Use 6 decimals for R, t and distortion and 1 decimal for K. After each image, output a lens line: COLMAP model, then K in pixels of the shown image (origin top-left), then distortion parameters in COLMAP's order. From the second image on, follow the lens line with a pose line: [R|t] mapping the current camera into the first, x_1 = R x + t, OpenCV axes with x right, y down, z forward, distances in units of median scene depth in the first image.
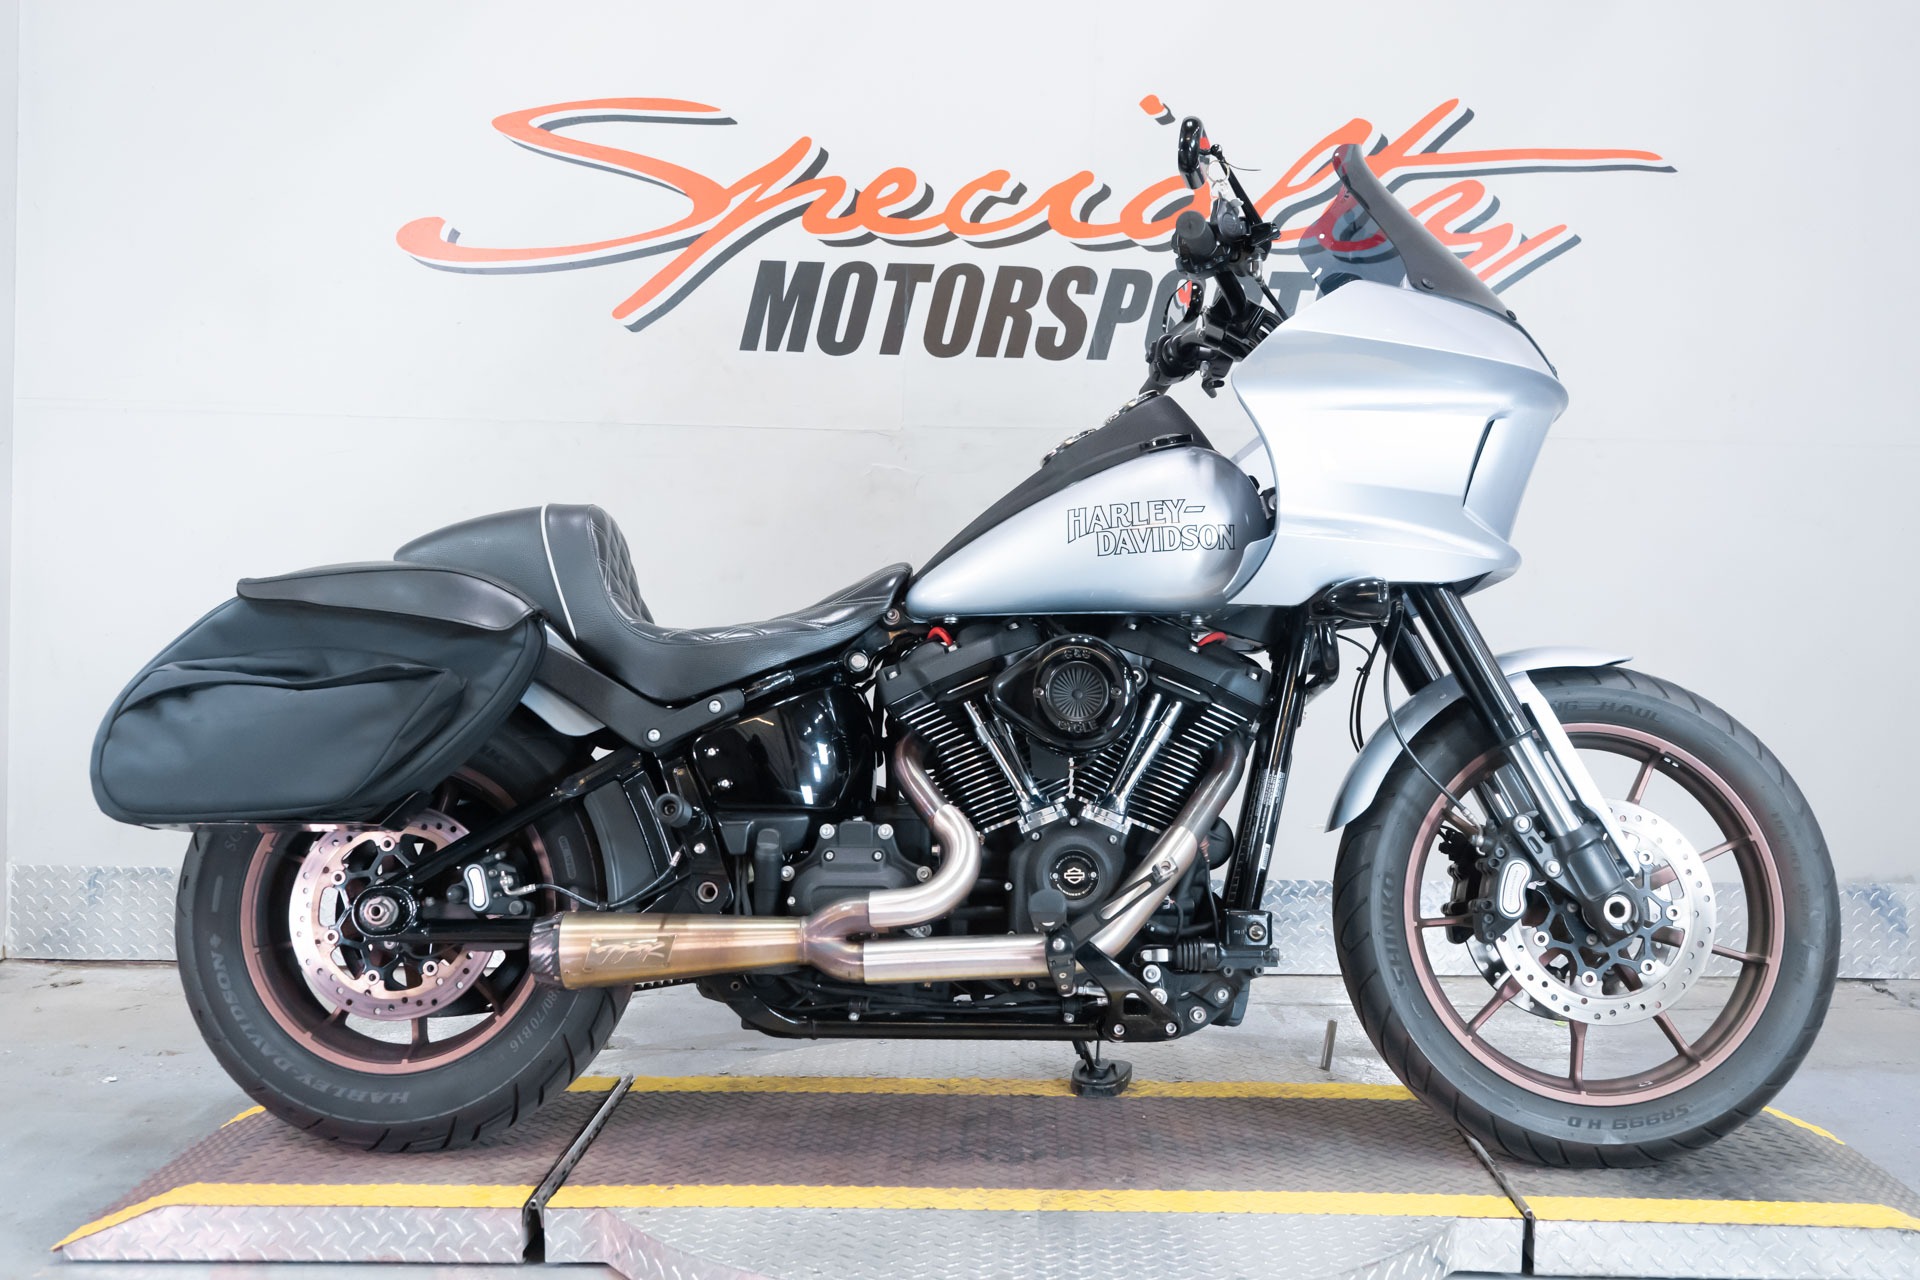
lens RADIAL K [[2028.9, 0, 971.8], [0, 2028.9, 643.2], [0, 0, 1]] dist [0.023083, -0.007635]
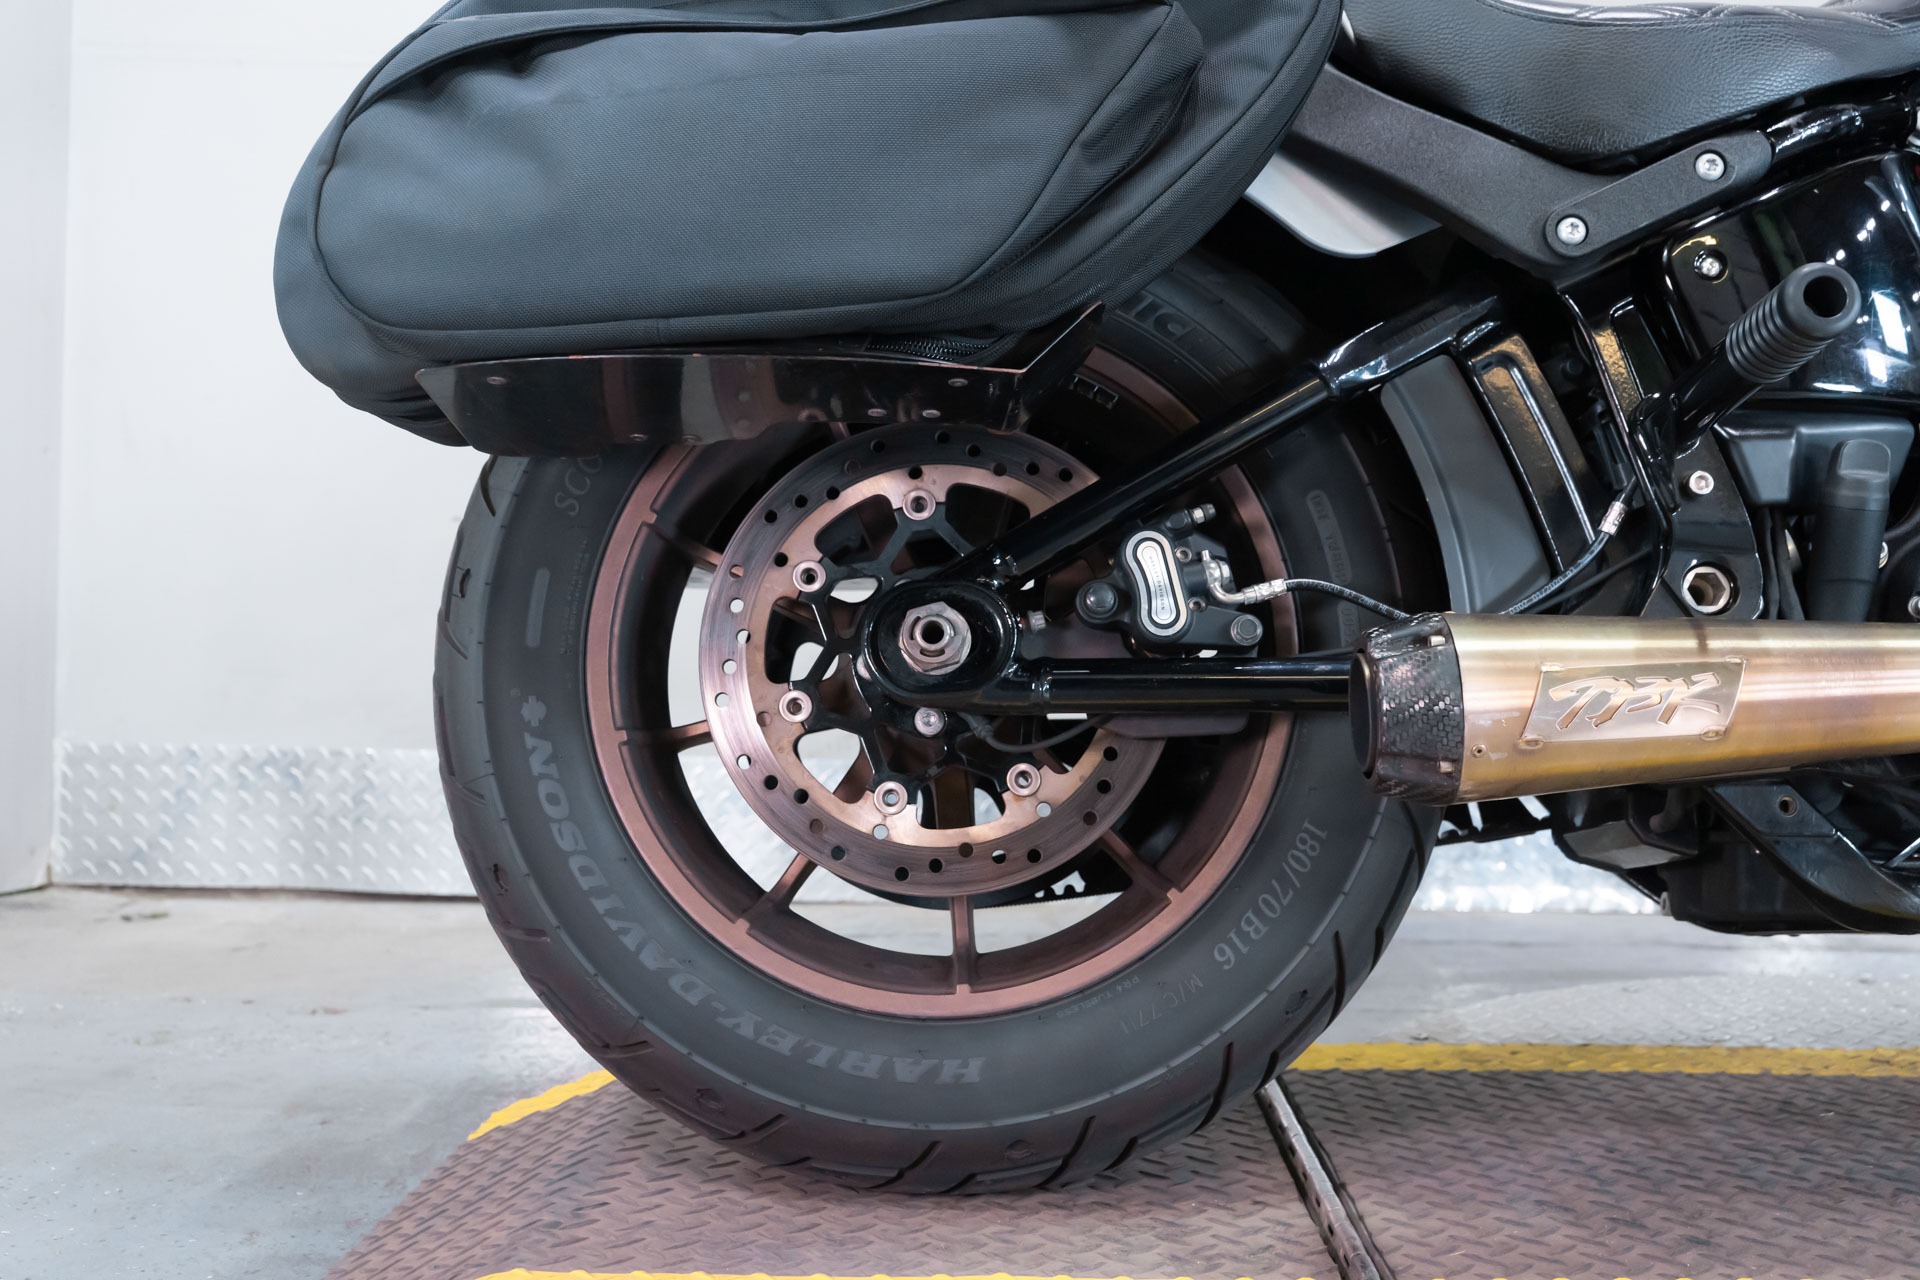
lens RADIAL K [[1927.5, 0, 961.2], [0, 1927.5, 628.5], [0, 0, 1]] dist [-0.047527, 0.165823]
pose [[0.999945, 0.010531, -0.000020, -0.282811], [-0.010525, 0.999295, -0.036027, 0.144617], [-0.000359, 0.036025, 0.999351, 0.589146]]
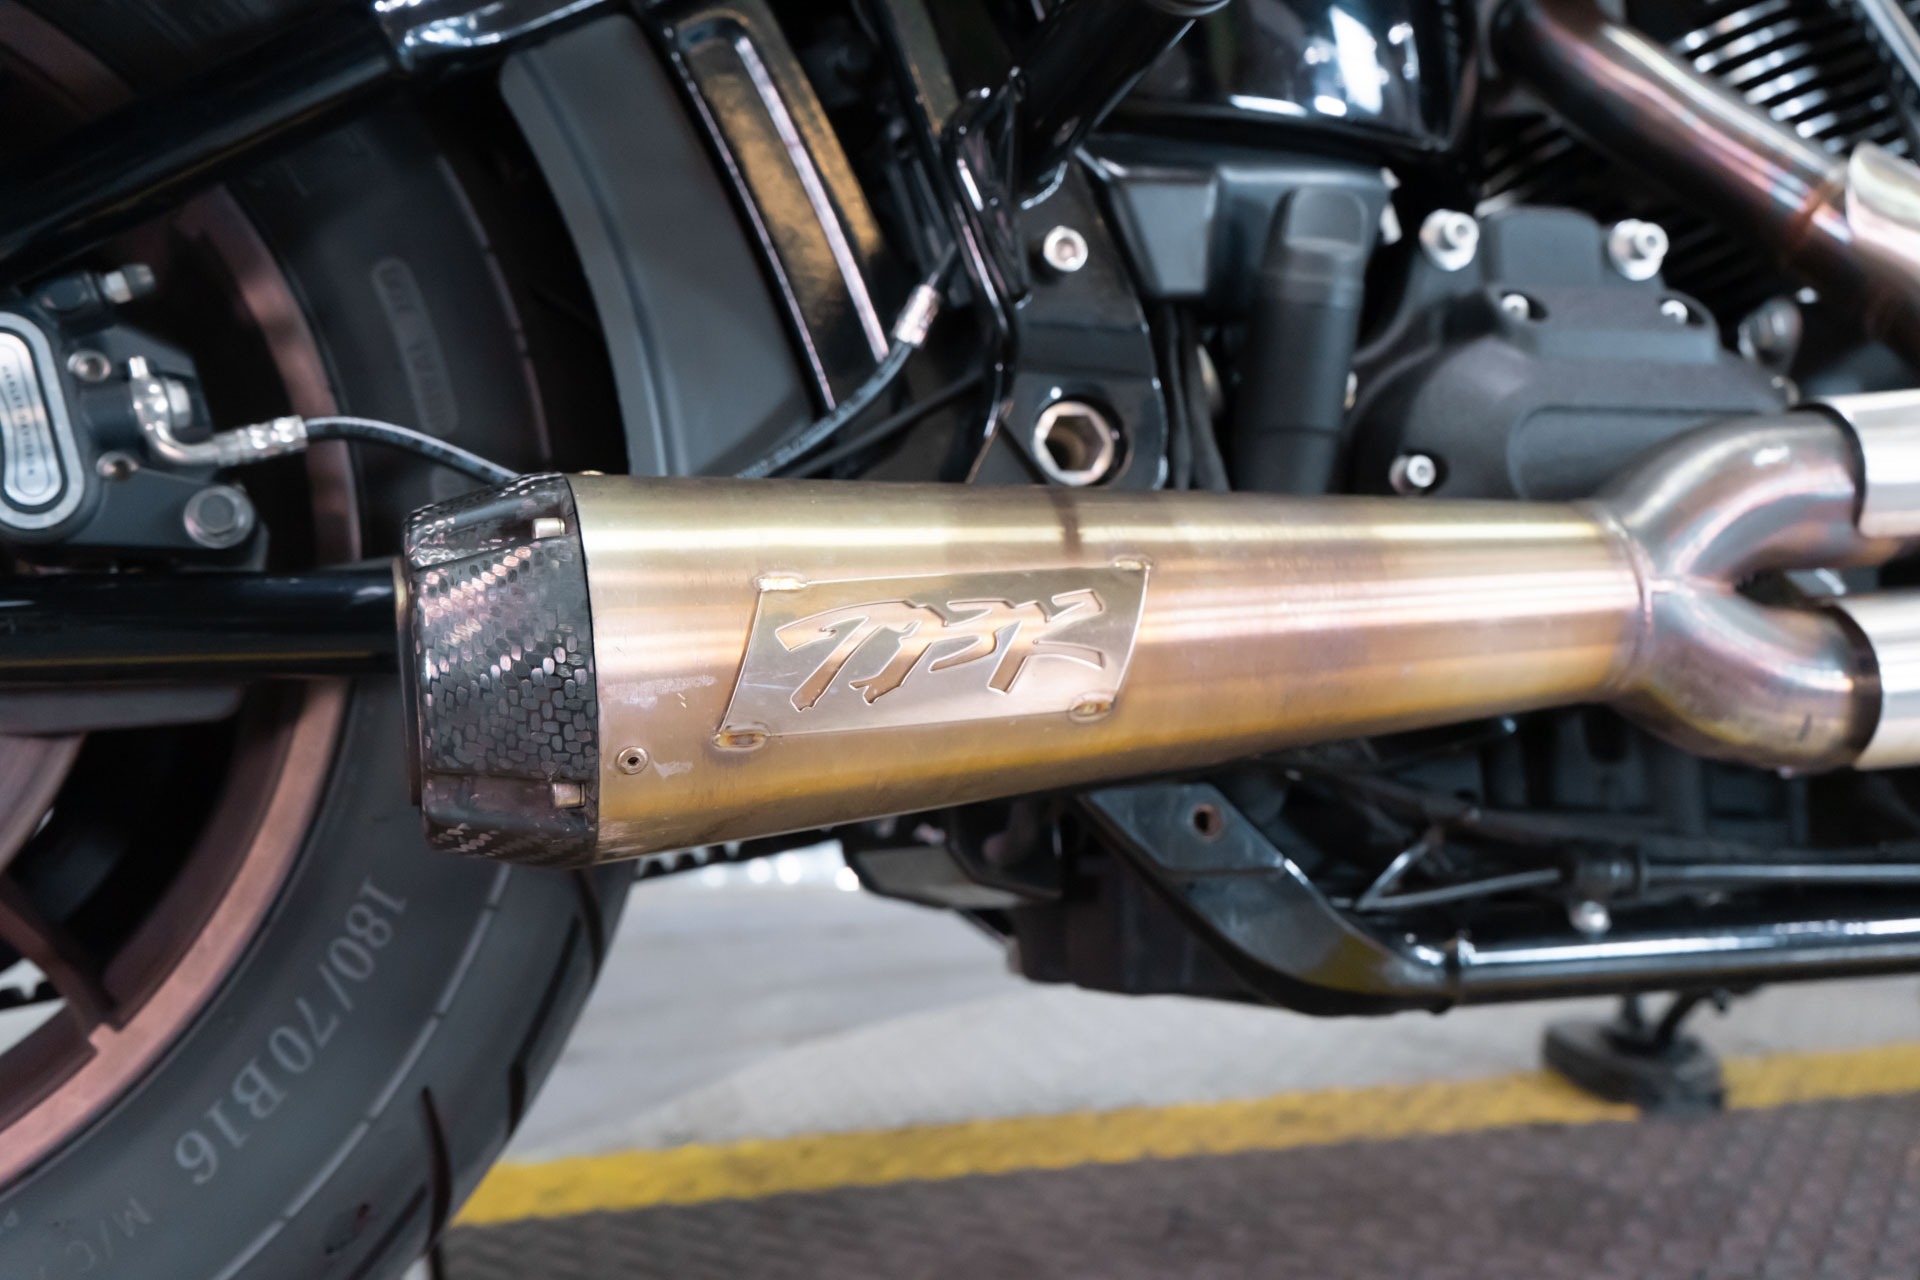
lens RADIAL K [[1973.1, 0, 960.0], [0, 1973.1, 640.0], [0, 0, 1]] dist [0.009559, 0.012491]
pose [[0.948946, -0.009640, 0.315293, -0.214562], [0.008147, 0.999948, 0.006053, 0.142123], [-0.315335, -0.003175, 0.948975, 0.770636]]
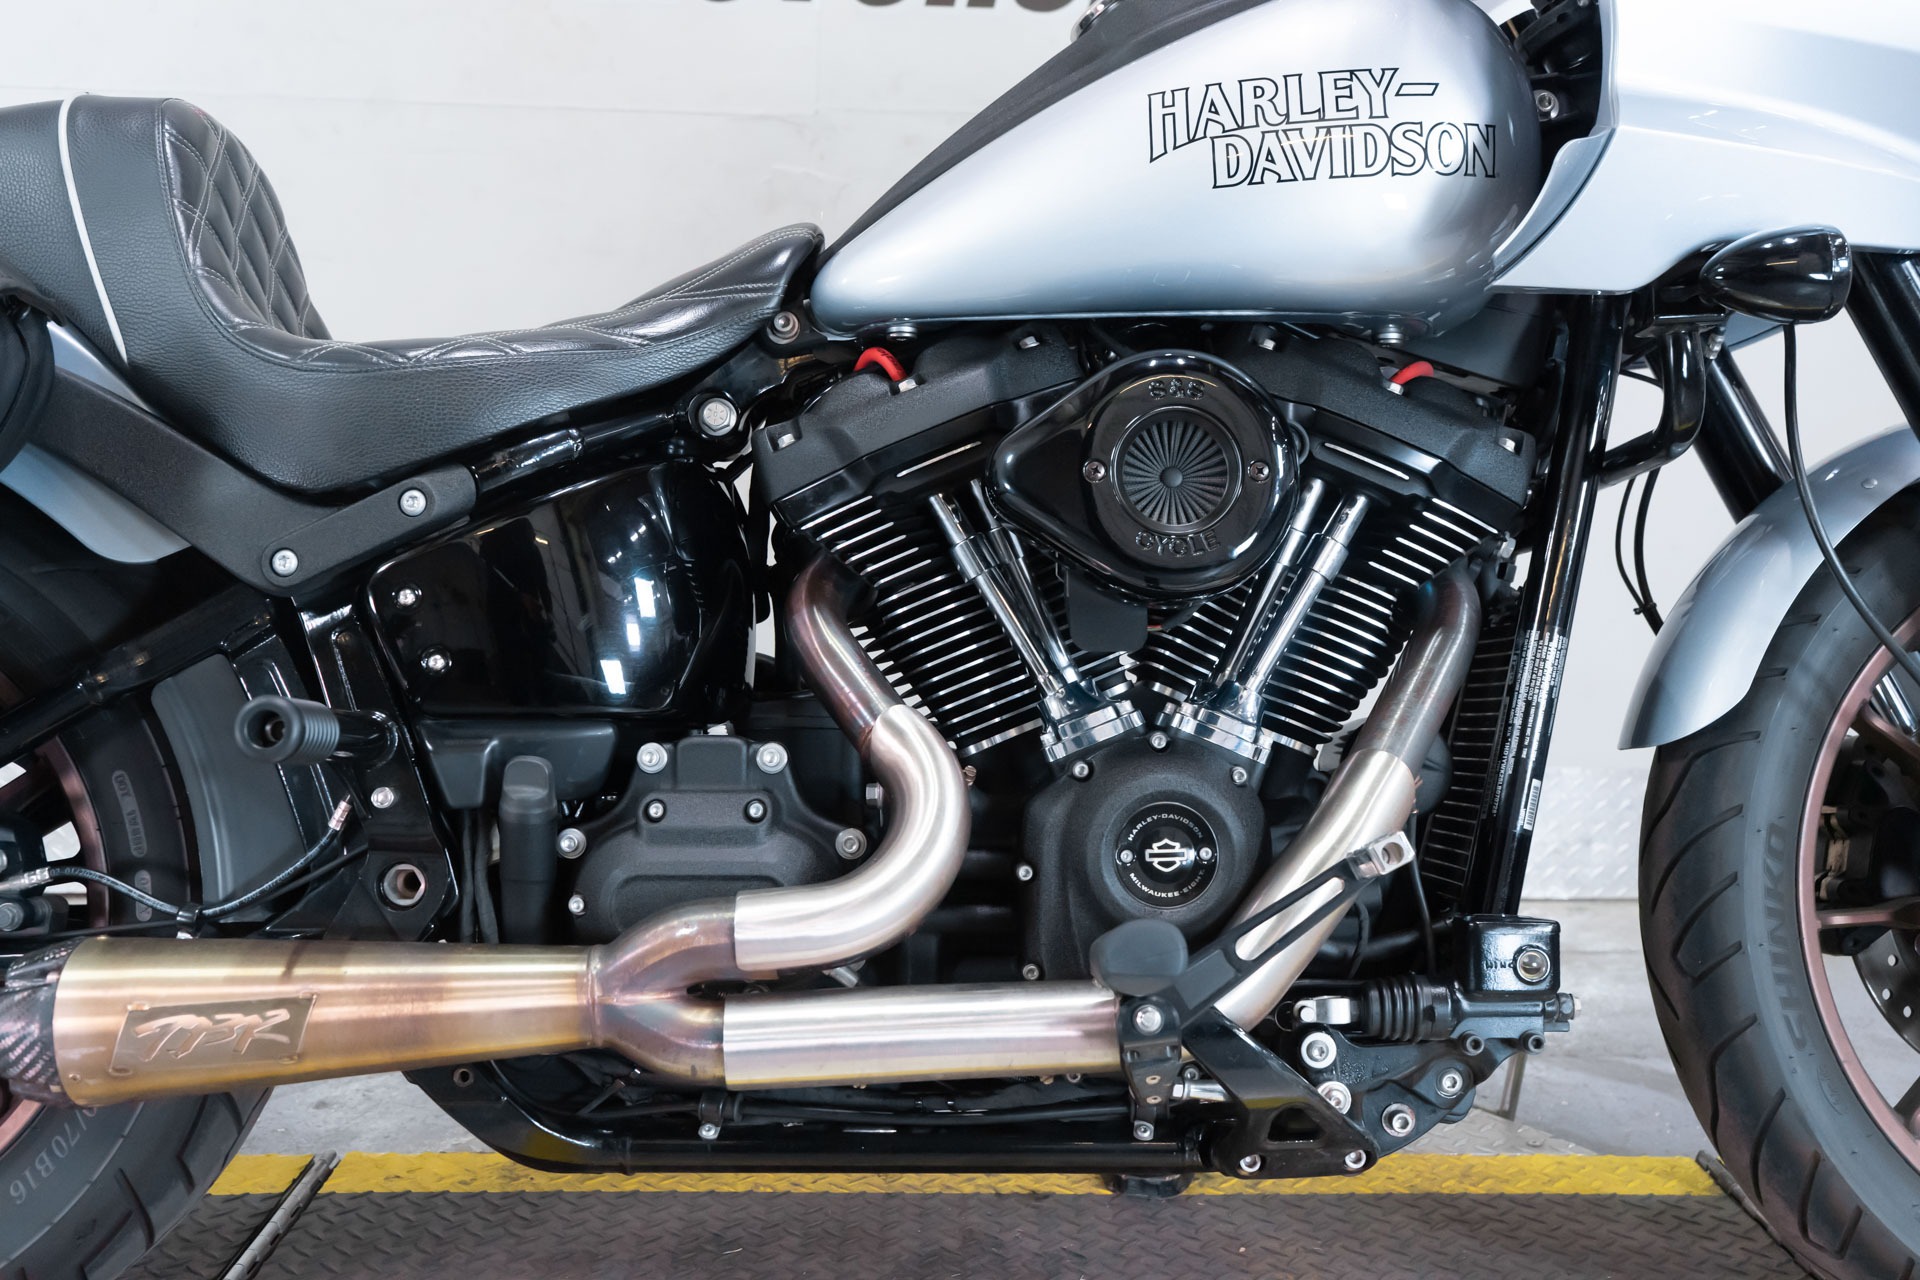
lens RADIAL K [[1973.1, 0, 960.0], [0, 1973.1, 640.0], [0, 0, 1]] dist [0.009559, 0.012491]
pose [[0.999045, -0.000995, 0.043691, -0.017743], [-0.002508, 0.996788, 0.080051, 0.025786], [-0.043630, -0.080084, 0.995833, 0.521175]]
